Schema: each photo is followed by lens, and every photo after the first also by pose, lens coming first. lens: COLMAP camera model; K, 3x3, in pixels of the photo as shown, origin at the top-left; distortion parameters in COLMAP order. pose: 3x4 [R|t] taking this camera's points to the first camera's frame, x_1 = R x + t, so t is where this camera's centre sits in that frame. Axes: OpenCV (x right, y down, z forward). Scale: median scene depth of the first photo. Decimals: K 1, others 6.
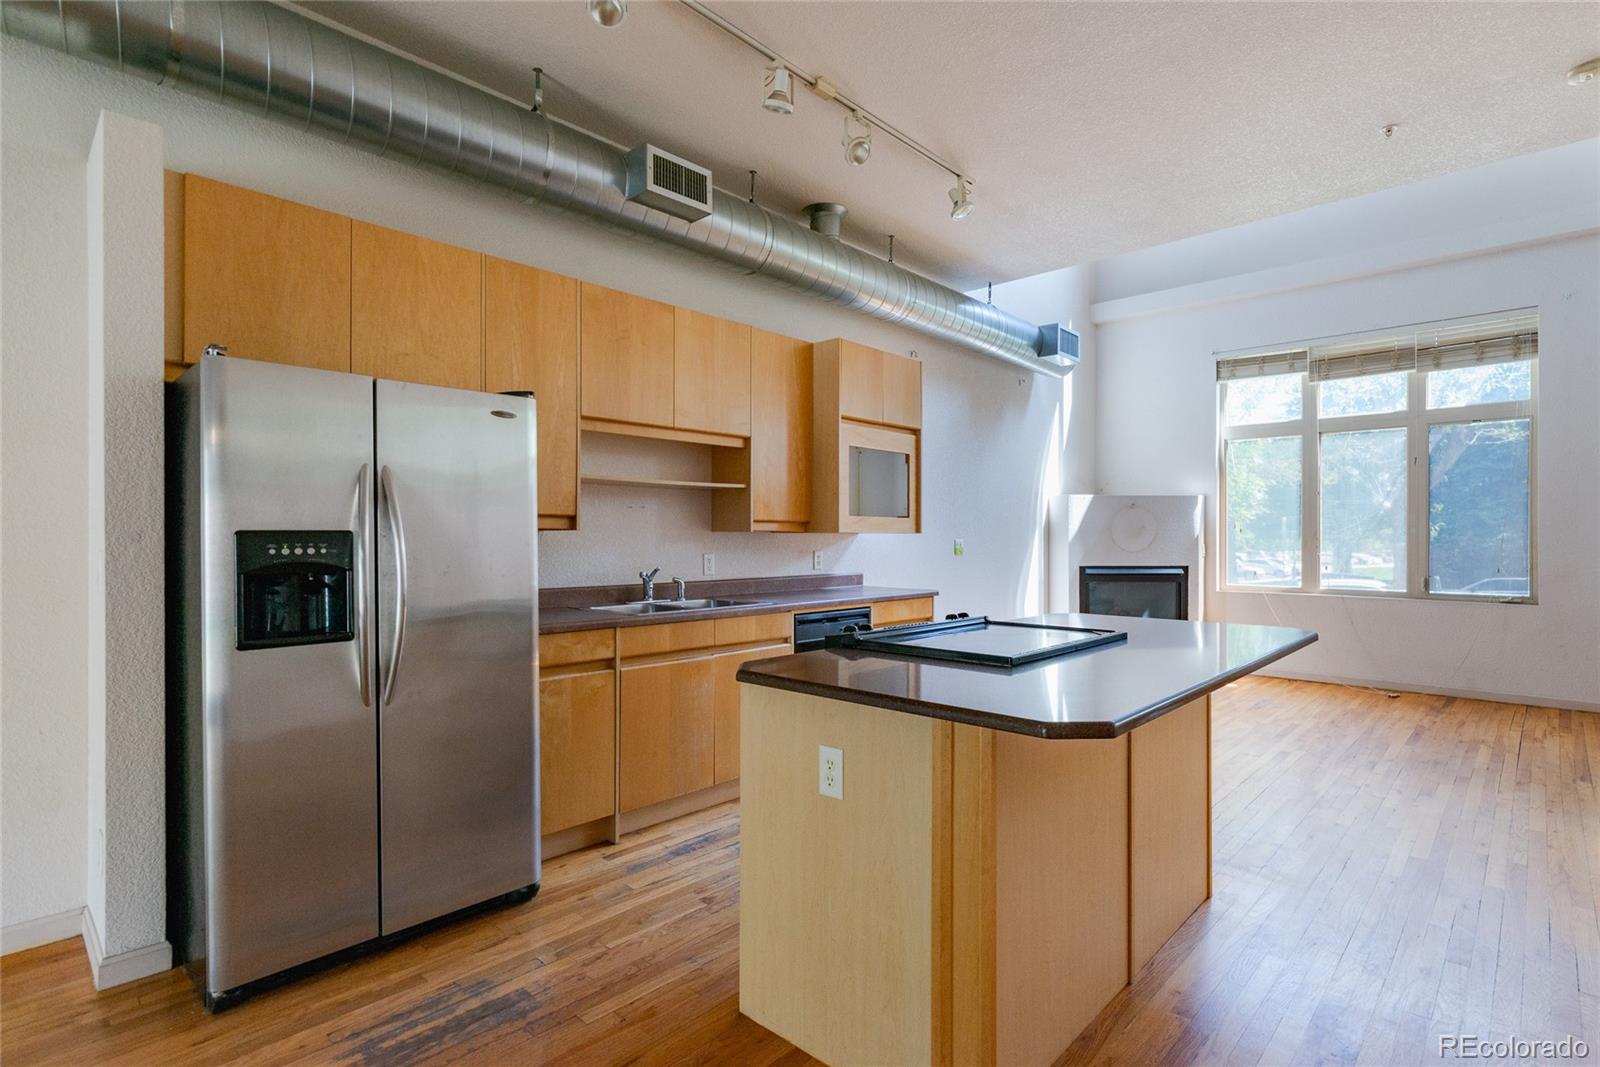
lens RADIAL K [[781.6, 0, 824.4], [0, 781.6, 539.9], [0, 0, 1]] dist [0.004813, 0.001013]
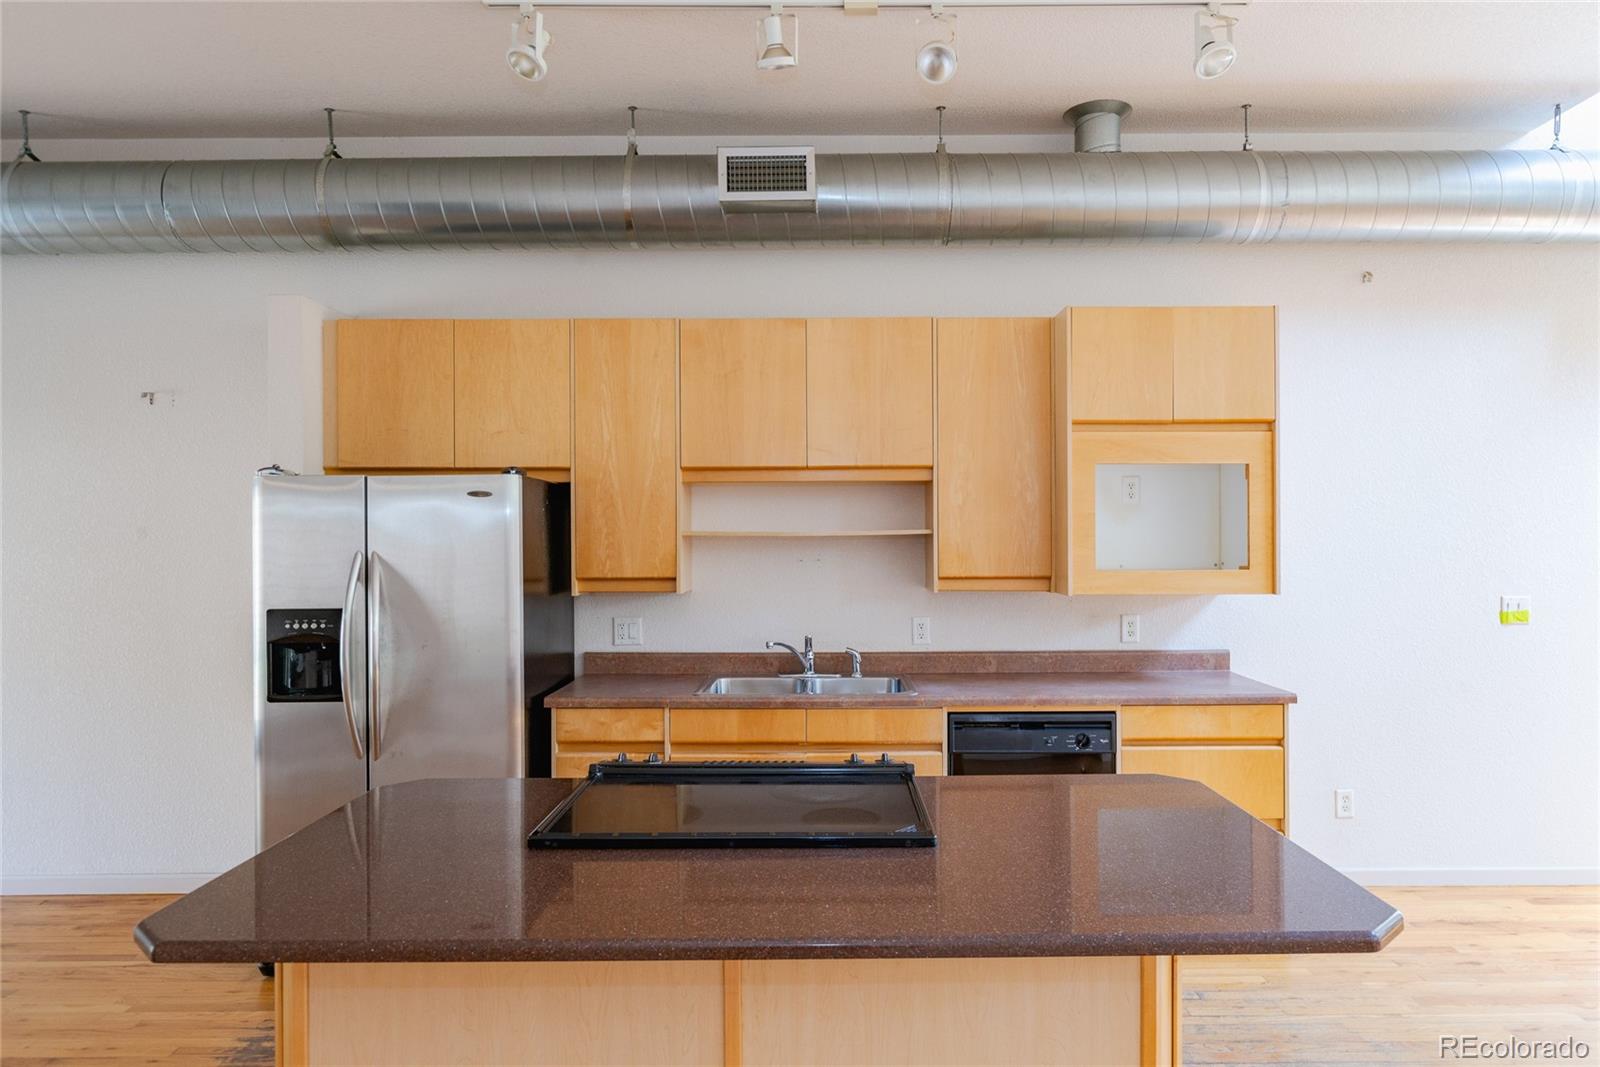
lens RADIAL K [[1021.0, 0, 826.2], [0, 1021.0, 536.5], [0, 0, 1]] dist [-0.001197, 0.000682]
pose [[0.678264, -0.003166, -0.734811, 0.431409], [0.002806, 0.999995, -0.001718, -0.049039], [0.734813, -0.000896, 0.678269, 0.206638]]
